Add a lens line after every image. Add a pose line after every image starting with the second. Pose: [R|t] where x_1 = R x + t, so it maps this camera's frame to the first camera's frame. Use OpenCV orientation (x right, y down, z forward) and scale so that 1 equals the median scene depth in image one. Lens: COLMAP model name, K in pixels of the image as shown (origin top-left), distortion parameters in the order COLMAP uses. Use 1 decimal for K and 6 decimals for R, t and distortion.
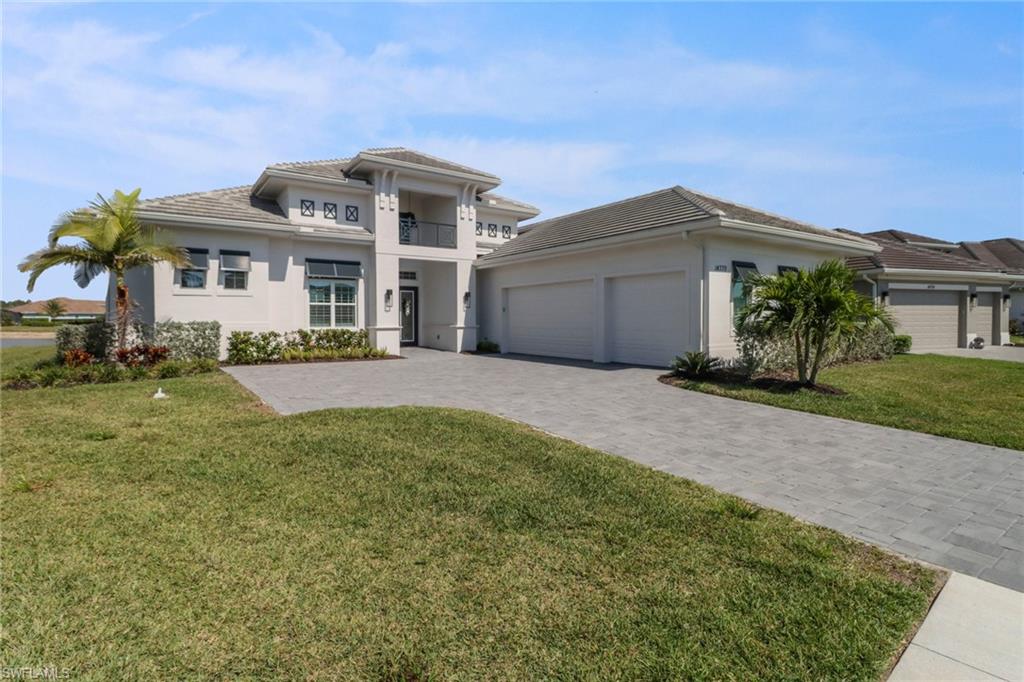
lens RADIAL K [[491.1, 0, 506.6], [0, 491.1, 323.2], [0, 0, 1]] dist [0.000376, -0.000277]
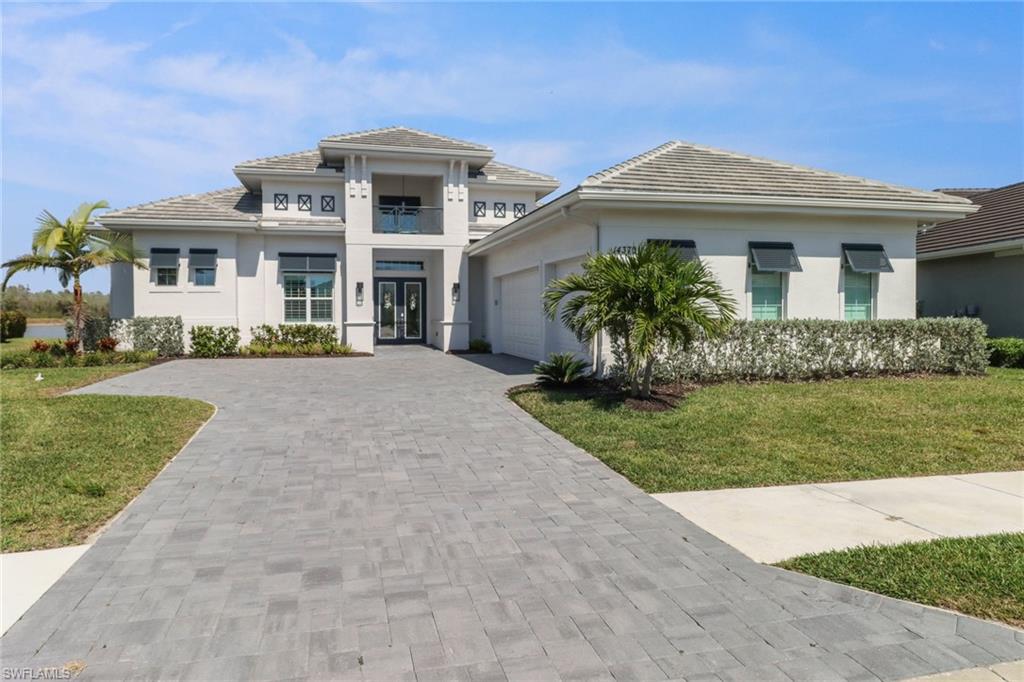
lens RADIAL K [[616.5, 0, 509.9], [0, 616.5, 314.7], [0, 0, 1]] dist [-0.003321, -0.000571]
pose [[0.934268, 0.000049, -0.356573, 0.447560], [-0.001962, 0.999986, -0.005005, -0.001723], [0.356567, 0.005376, 0.934254, 0.006869]]
